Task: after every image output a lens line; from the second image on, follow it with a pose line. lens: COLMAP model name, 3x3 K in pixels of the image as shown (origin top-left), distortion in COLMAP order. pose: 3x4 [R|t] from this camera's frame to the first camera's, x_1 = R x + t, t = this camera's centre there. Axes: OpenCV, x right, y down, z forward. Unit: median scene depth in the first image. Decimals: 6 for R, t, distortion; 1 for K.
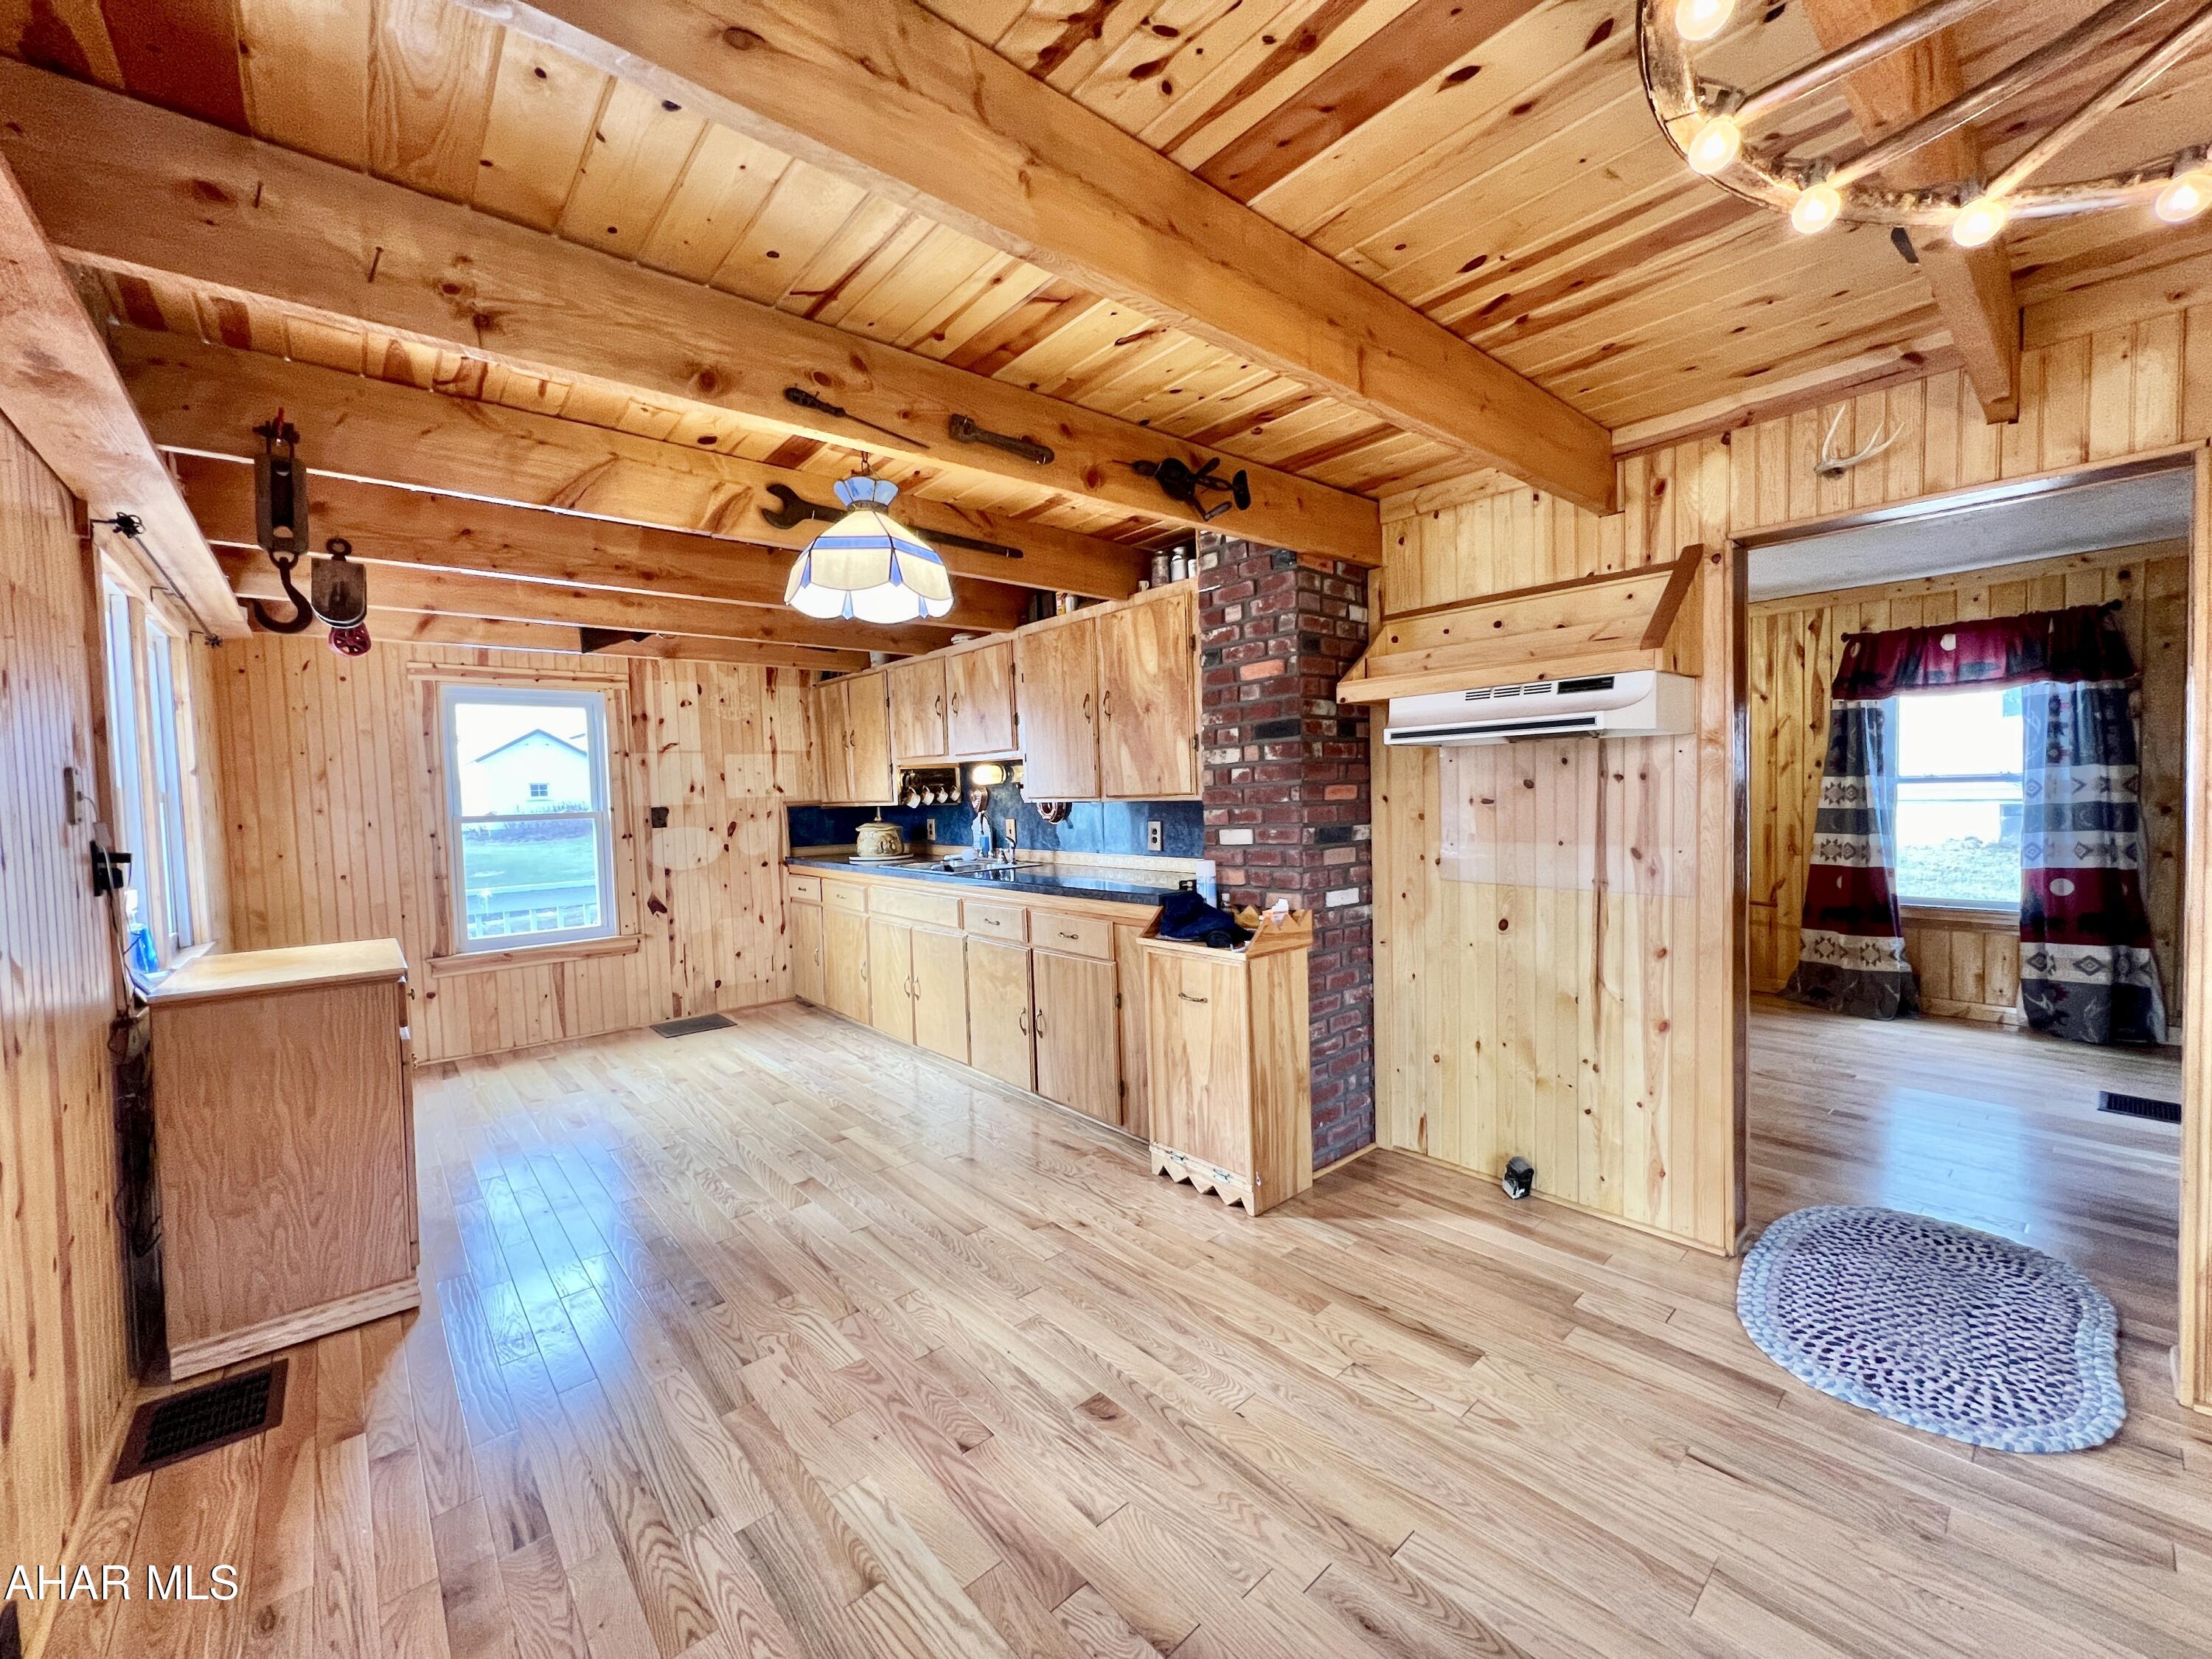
lens RADIAL K [[880.9, 0, 1094.1], [0, 880.9, 823.6], [0, 0, 1]] dist [-0.000345, -0.000024]
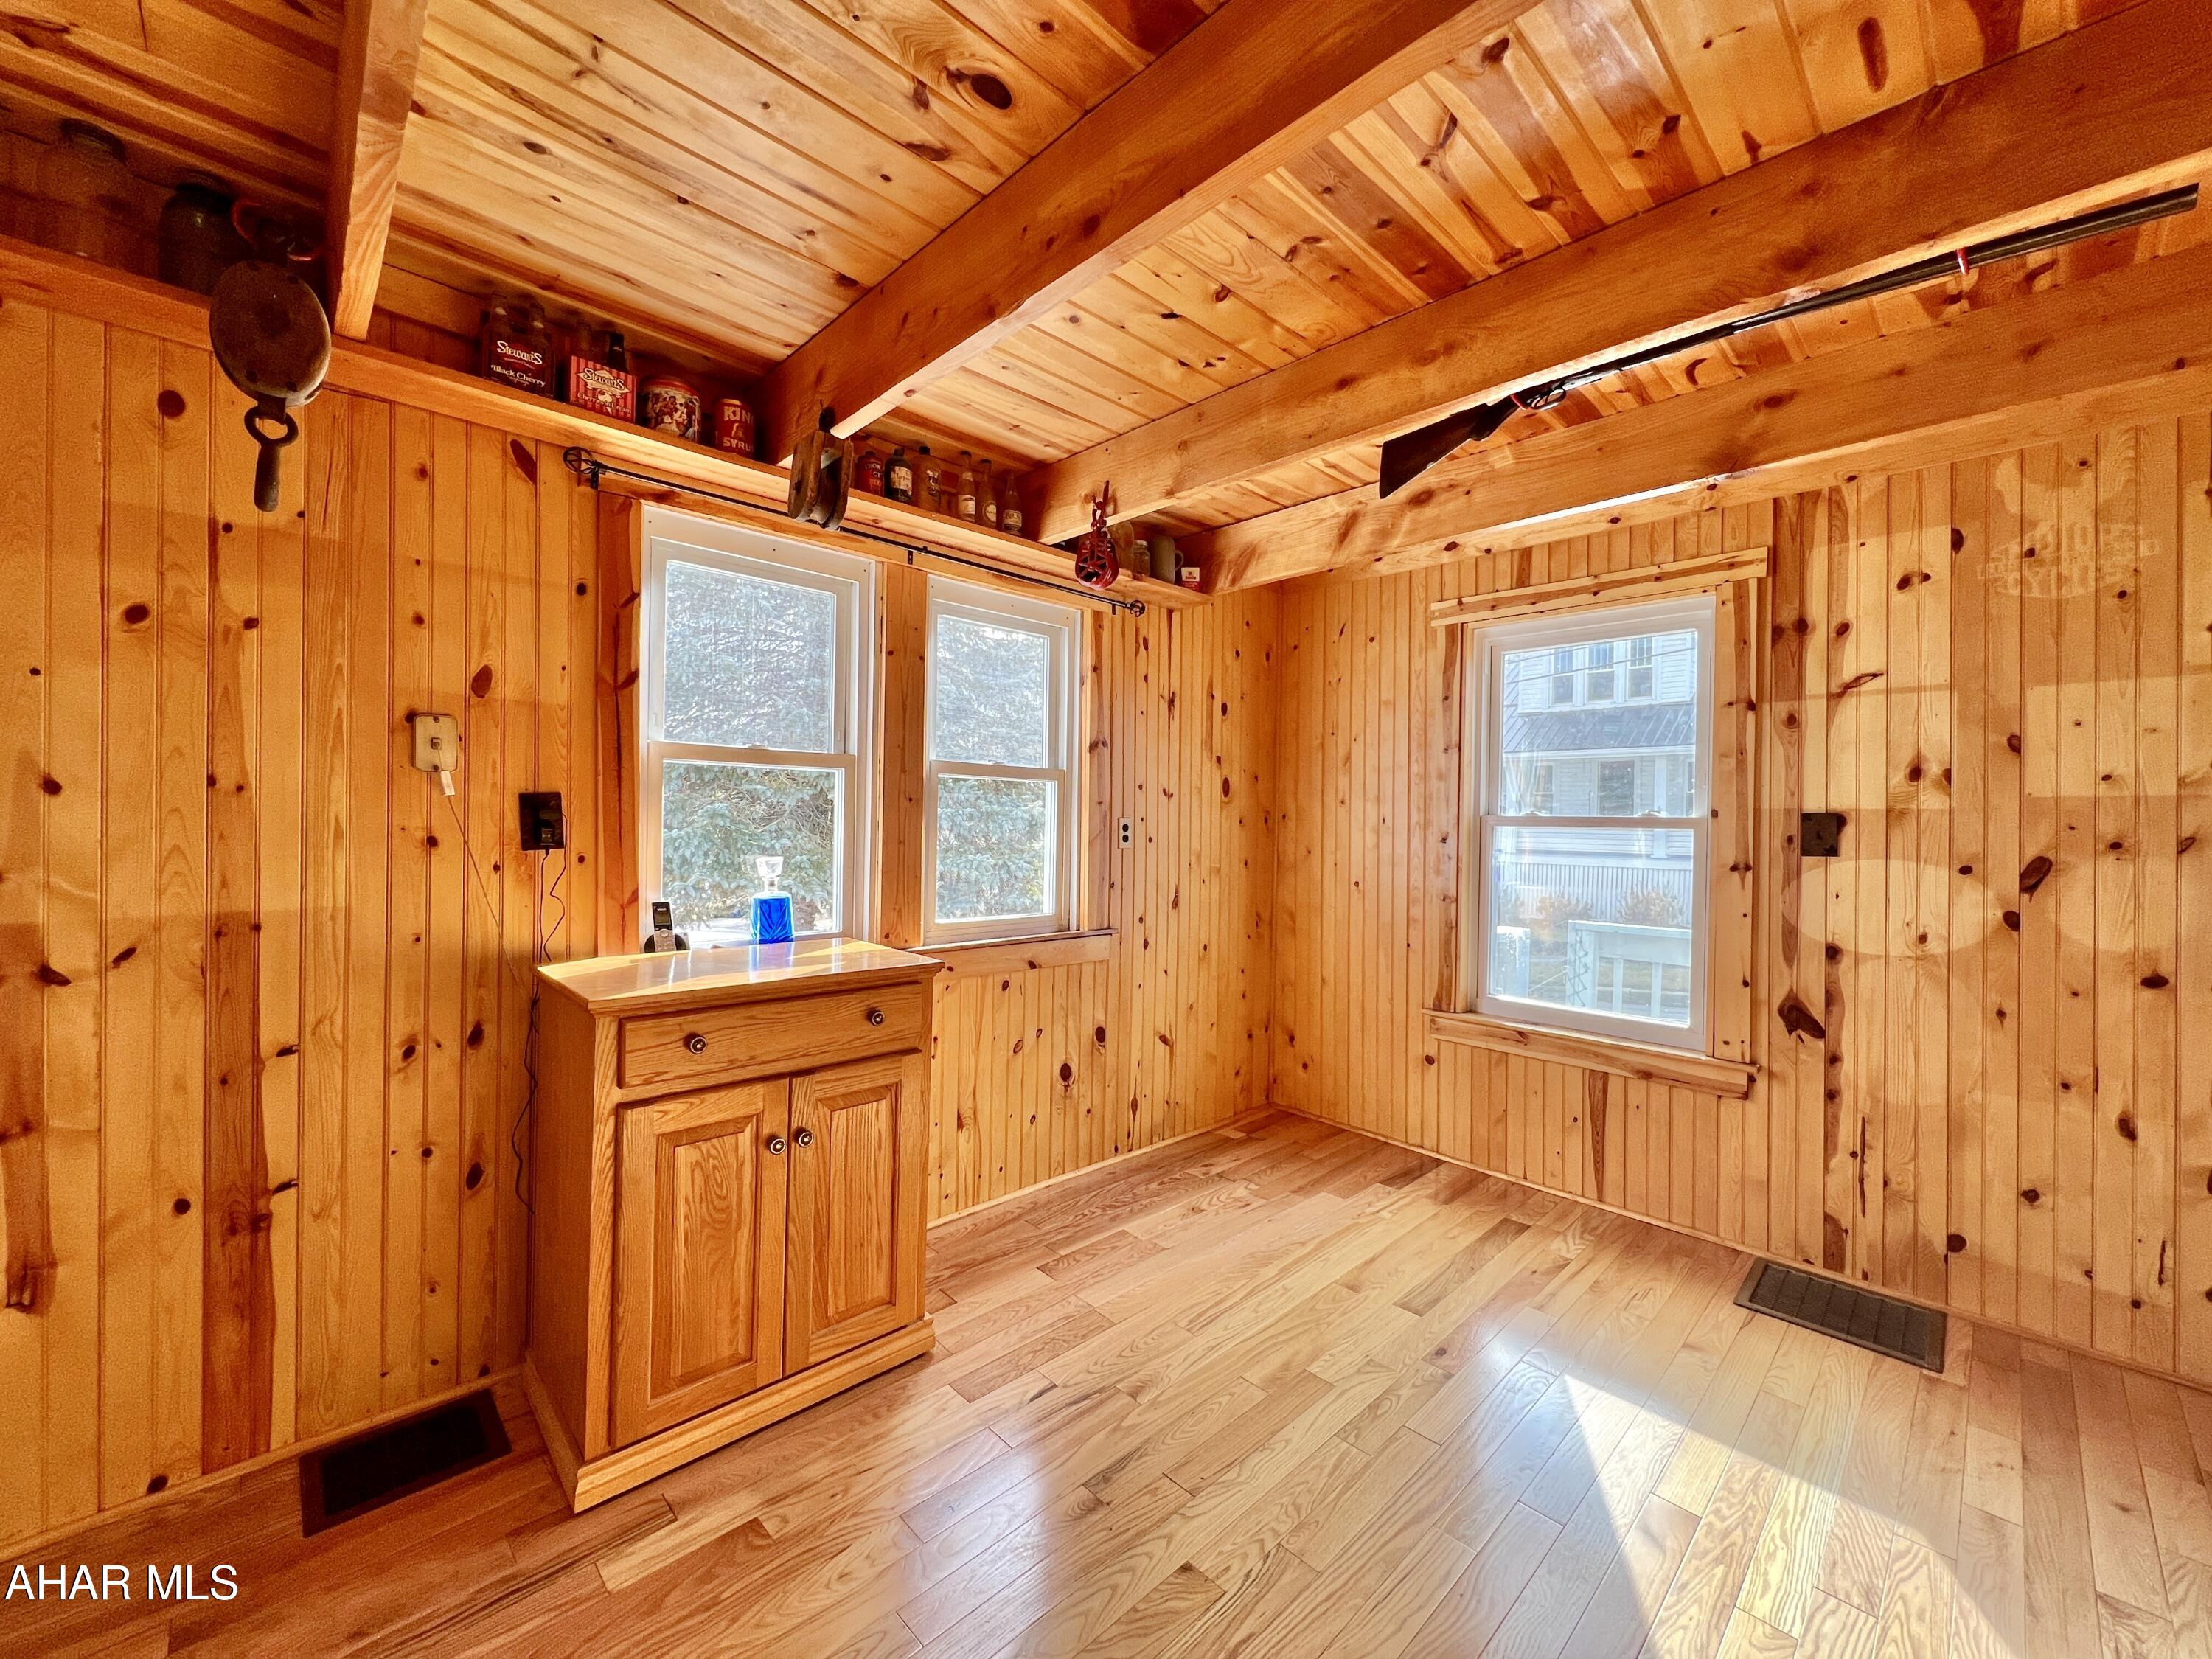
lens RADIAL K [[880.9, 0, 1103.9], [0, 880.9, 822.7], [0, 0, 1]] dist [-0.000345, -0.000024]
pose [[0.058802, 0.033704, -0.997701, -0.052287], [-0.058085, 0.997852, 0.030286, -0.006286], [0.996578, 0.056170, 0.060633, 0.684931]]
